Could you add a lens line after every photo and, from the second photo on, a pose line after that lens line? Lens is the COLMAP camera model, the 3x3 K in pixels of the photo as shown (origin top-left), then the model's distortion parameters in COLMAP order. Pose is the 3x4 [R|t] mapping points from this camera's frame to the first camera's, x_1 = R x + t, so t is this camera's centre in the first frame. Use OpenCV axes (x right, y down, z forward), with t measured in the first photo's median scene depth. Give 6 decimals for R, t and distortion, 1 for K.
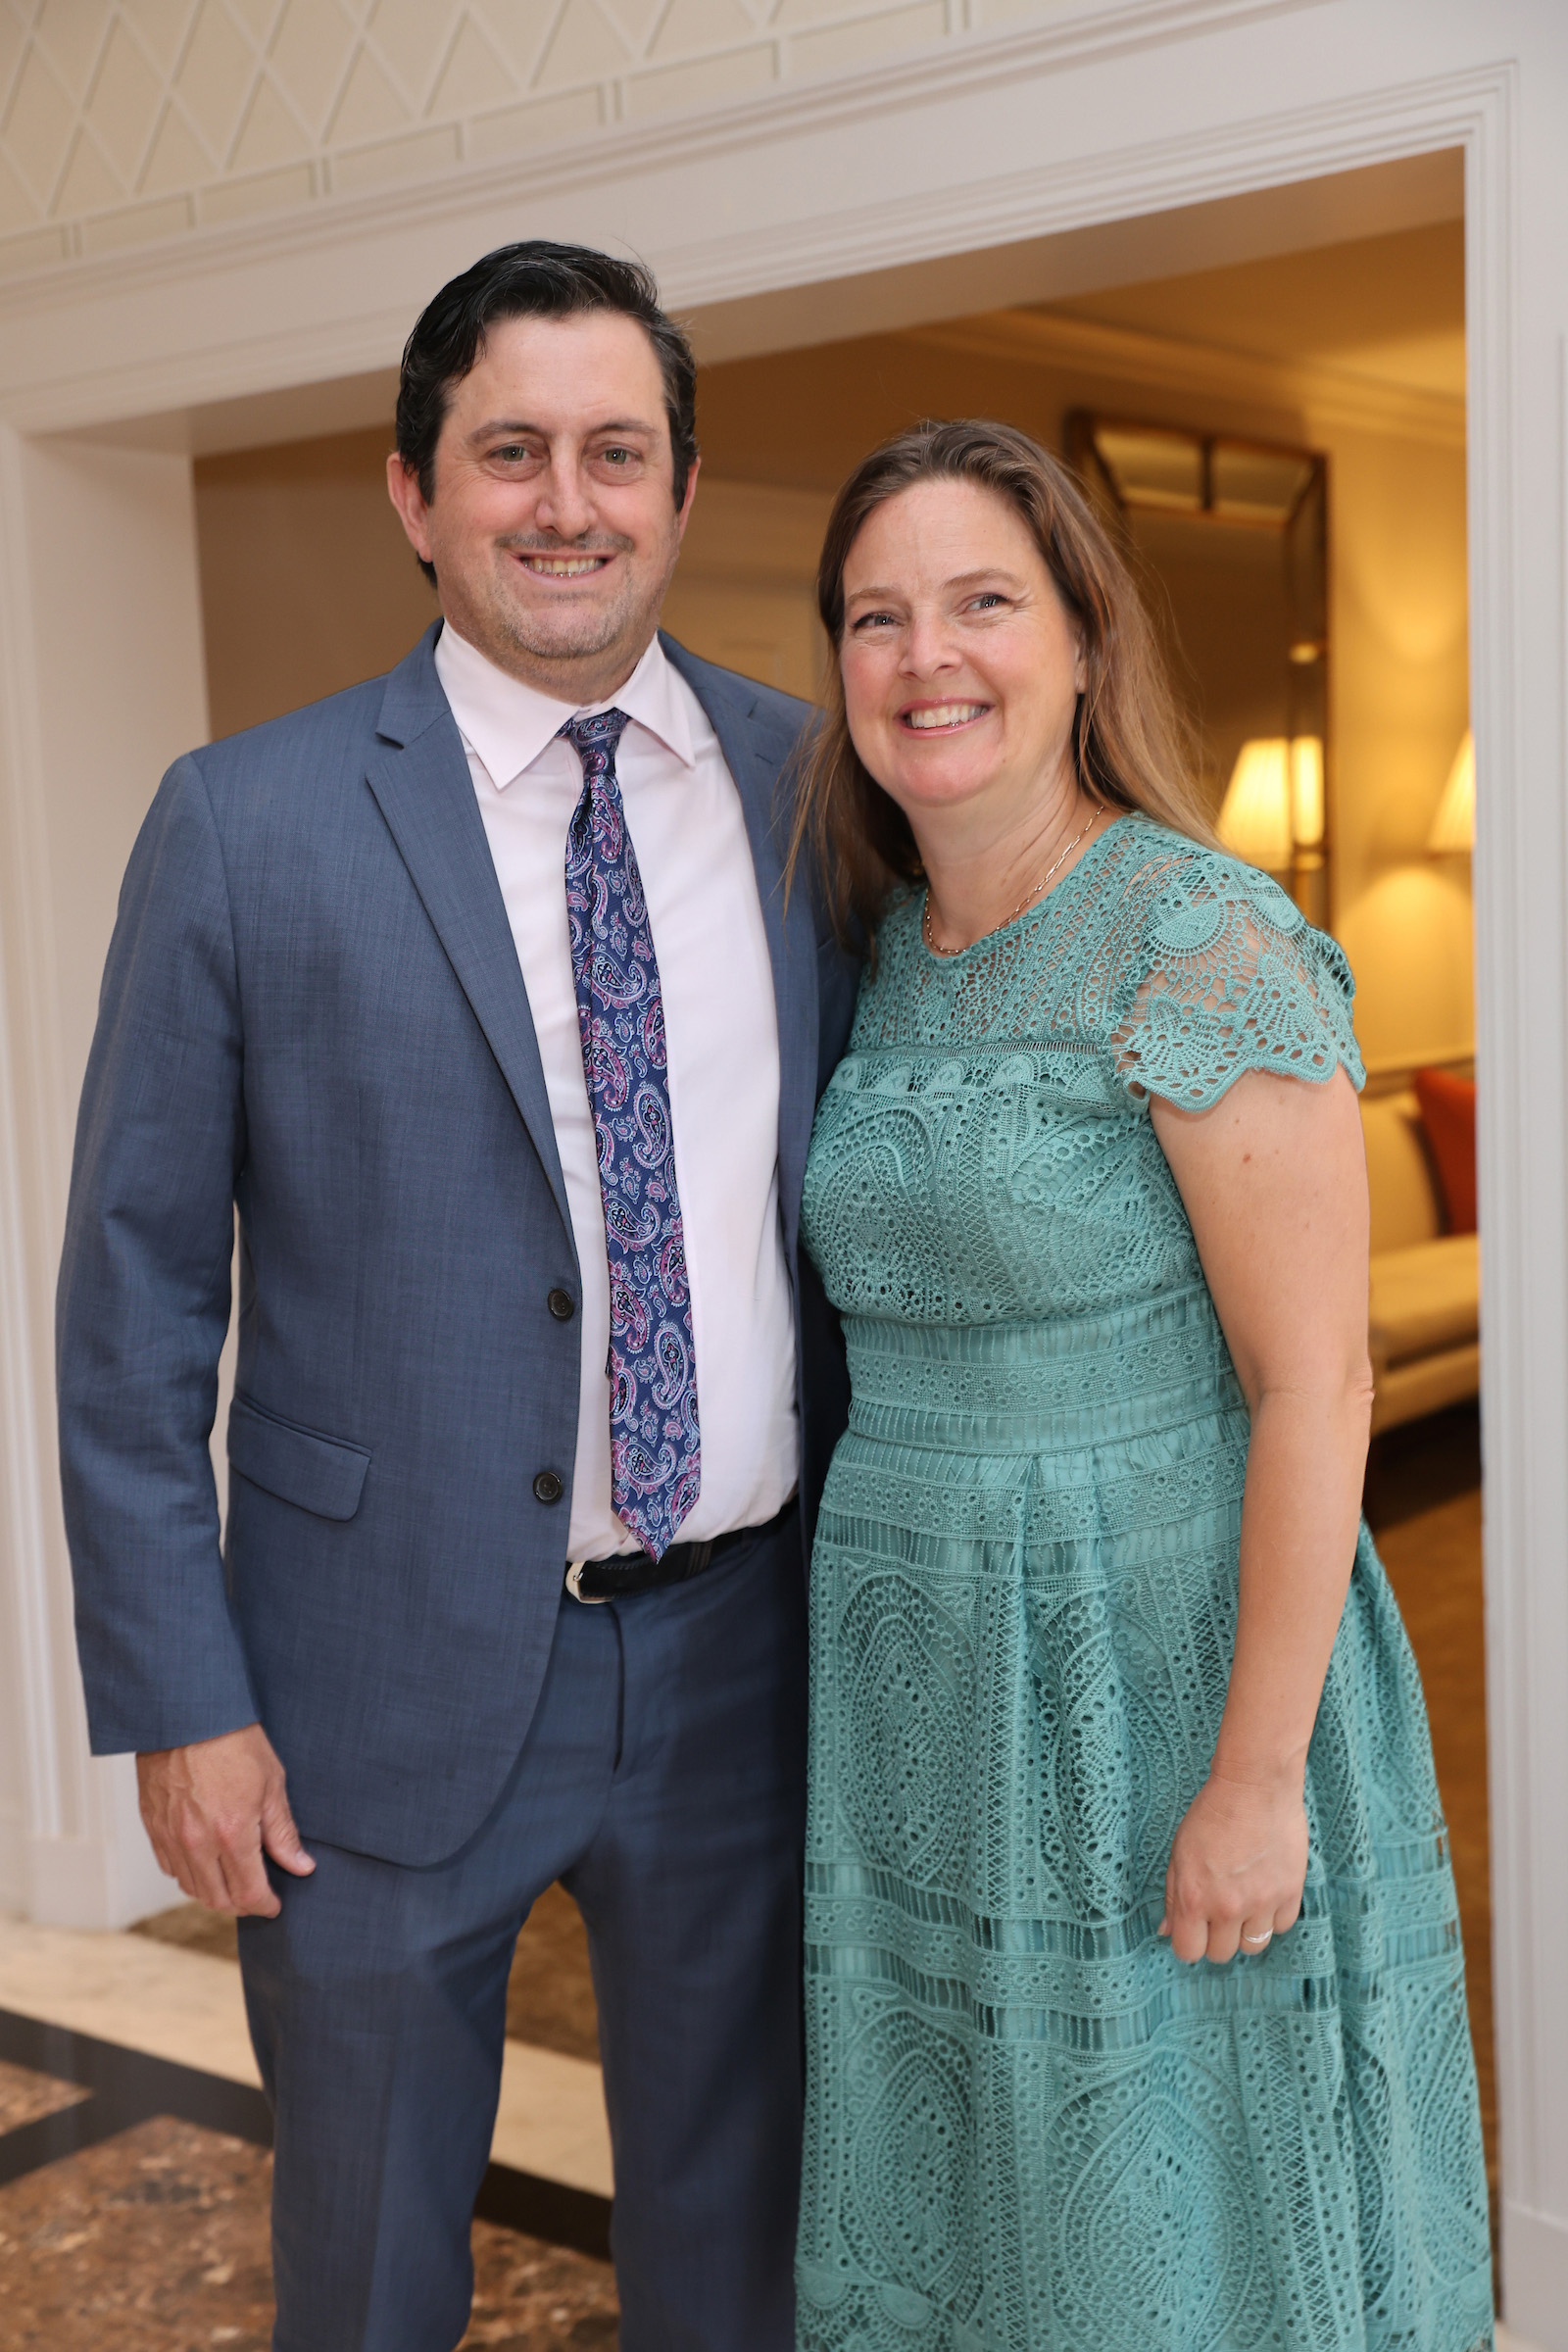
lens RADIAL K [[3073.5, 0, 784.0], [0, 3073.5, 1176.0], [0, 0, 1]] dist [0.090515, -0.020604]
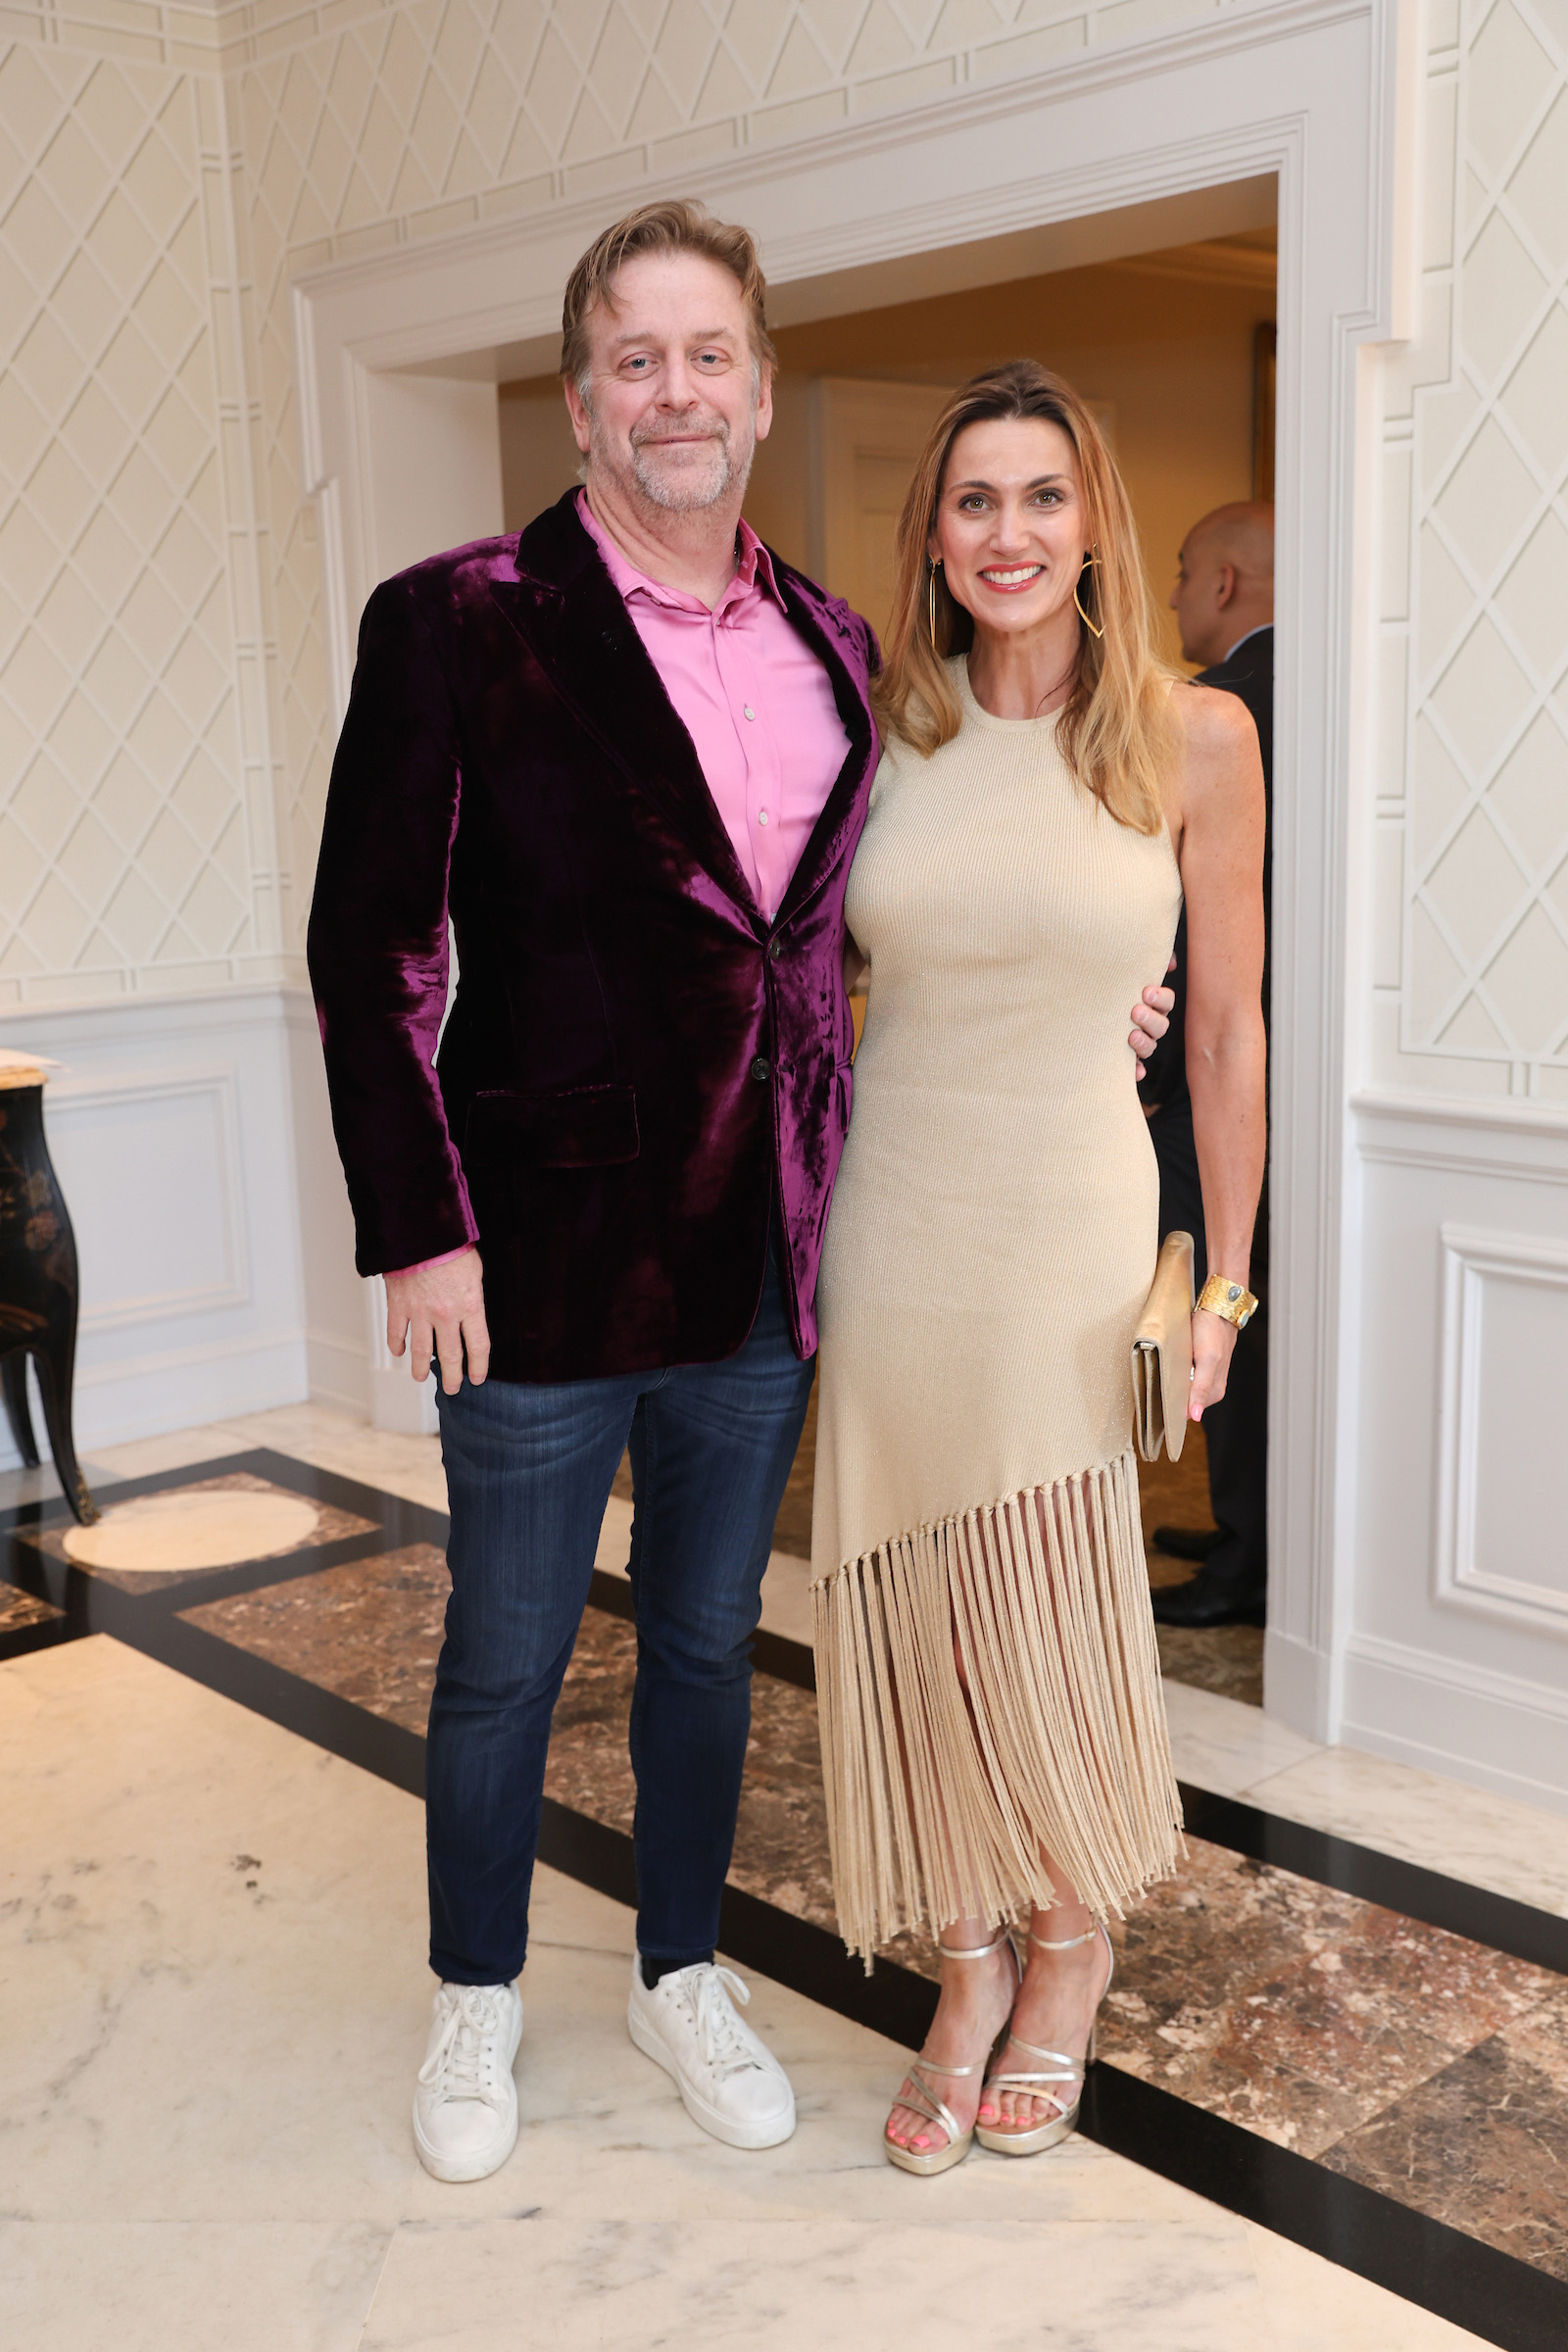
lens RADIAL K [[2525.6, 0, 784.0], [0, 2525.6, 1176.0], [0, 0, 1]] dist [-0.013819, 0.046231]
pose [[0.988237, 0.041102, -0.147306, 0.149094], [-0.027594, 0.995321, 0.092603, 0.014589], [0.150423, -0.087449, 0.984747, -0.149357]]
